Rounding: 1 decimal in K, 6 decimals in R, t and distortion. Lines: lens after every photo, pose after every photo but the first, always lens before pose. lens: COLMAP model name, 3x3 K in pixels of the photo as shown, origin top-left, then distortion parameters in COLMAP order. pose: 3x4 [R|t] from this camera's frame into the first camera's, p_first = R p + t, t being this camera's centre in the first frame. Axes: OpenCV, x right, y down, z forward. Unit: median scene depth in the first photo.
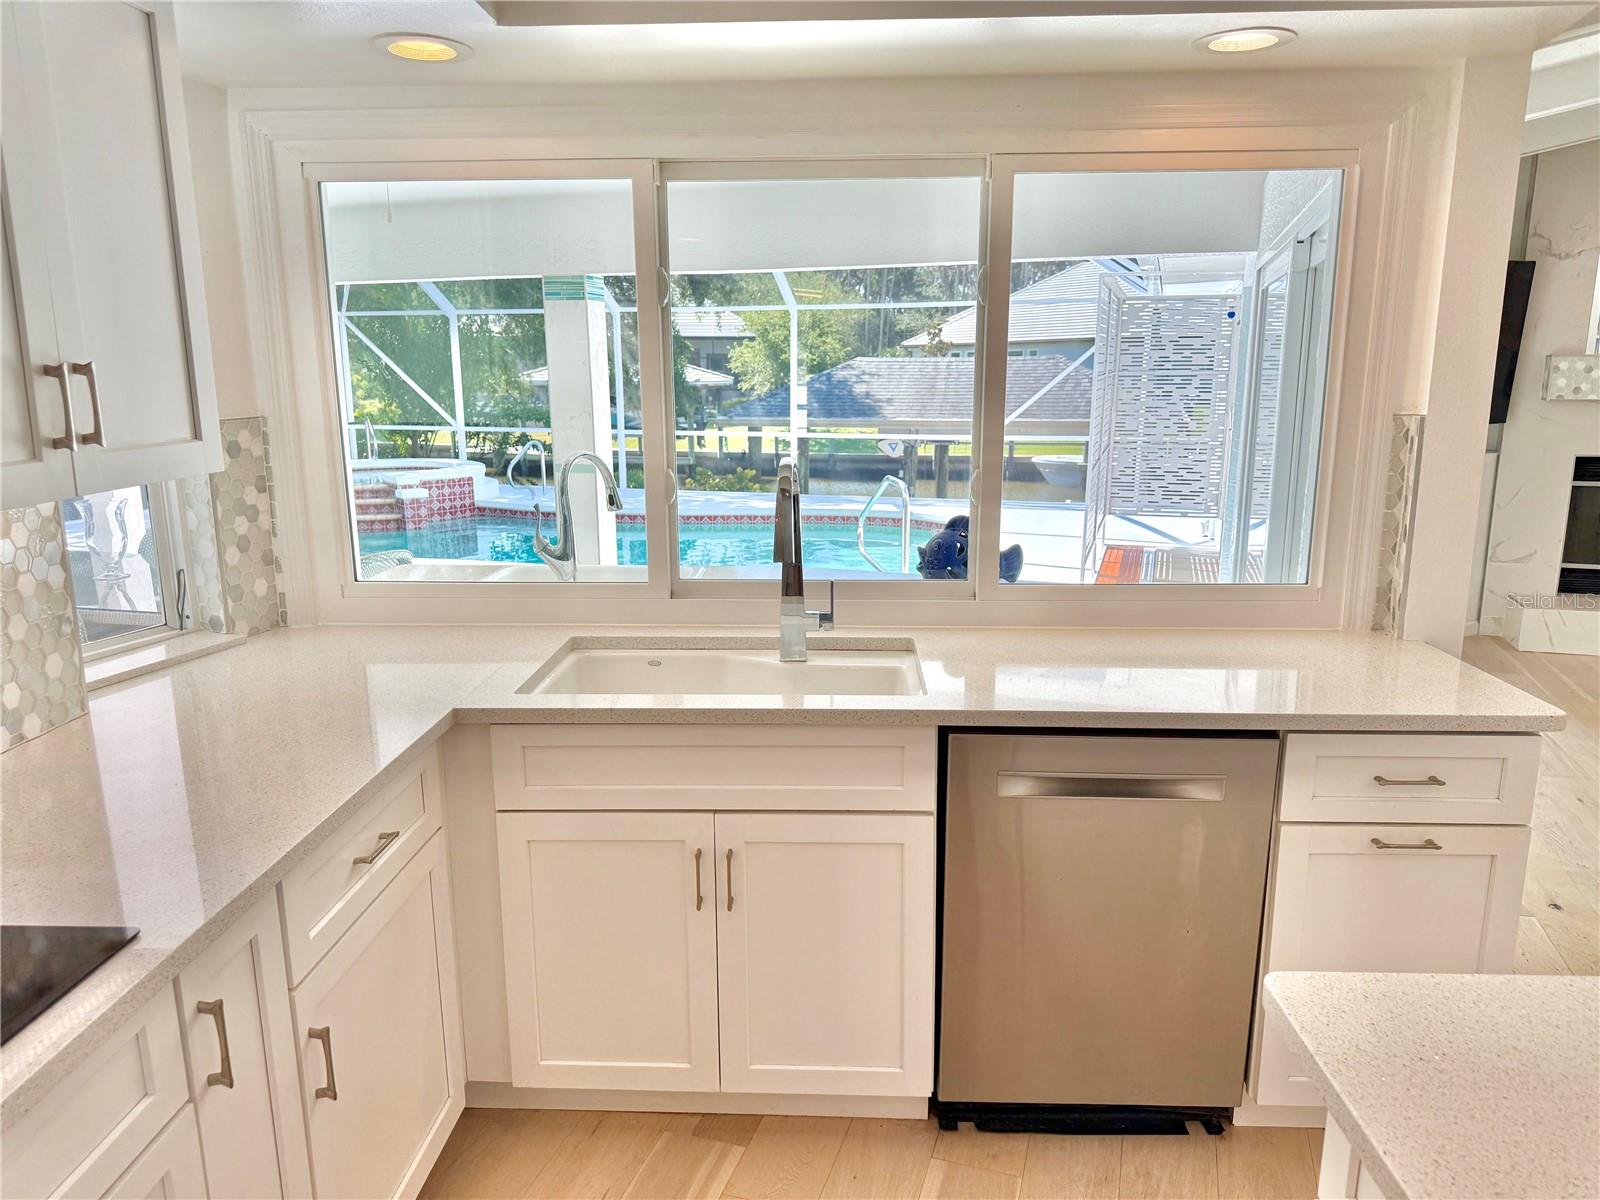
lens RADIAL K [[1120.9, 0, 802.5], [0, 1120.9, 602.9], [0, 0, 1]] dist [0.004996, -0.002543]
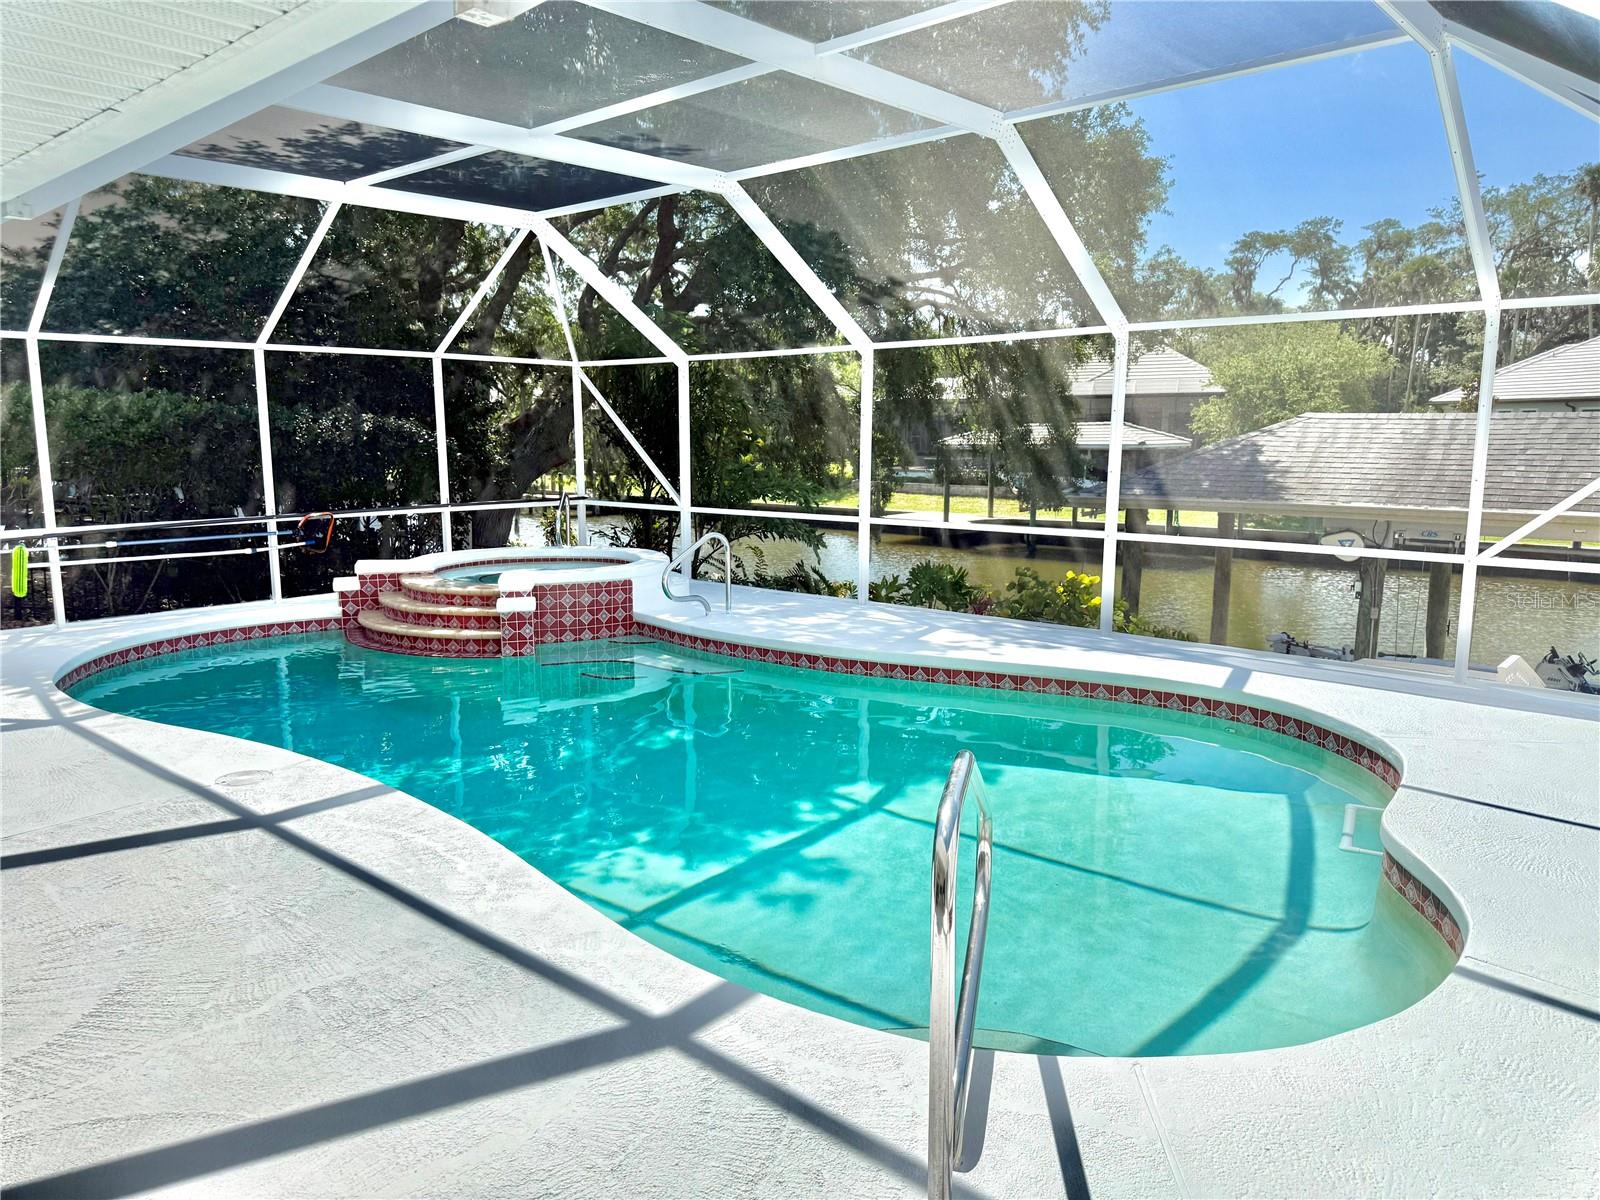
lens RADIAL K [[1120.9, 0, 796.9], [0, 1120.9, 603.4], [0, 0, 1]] dist [0.004996, -0.002543]
pose [[0.909463, 0.065076, -0.410661, 0.081127], [-0.086399, 0.995695, -0.033557, -0.071519], [0.406709, 0.065999, 0.911170, 0.342405]]
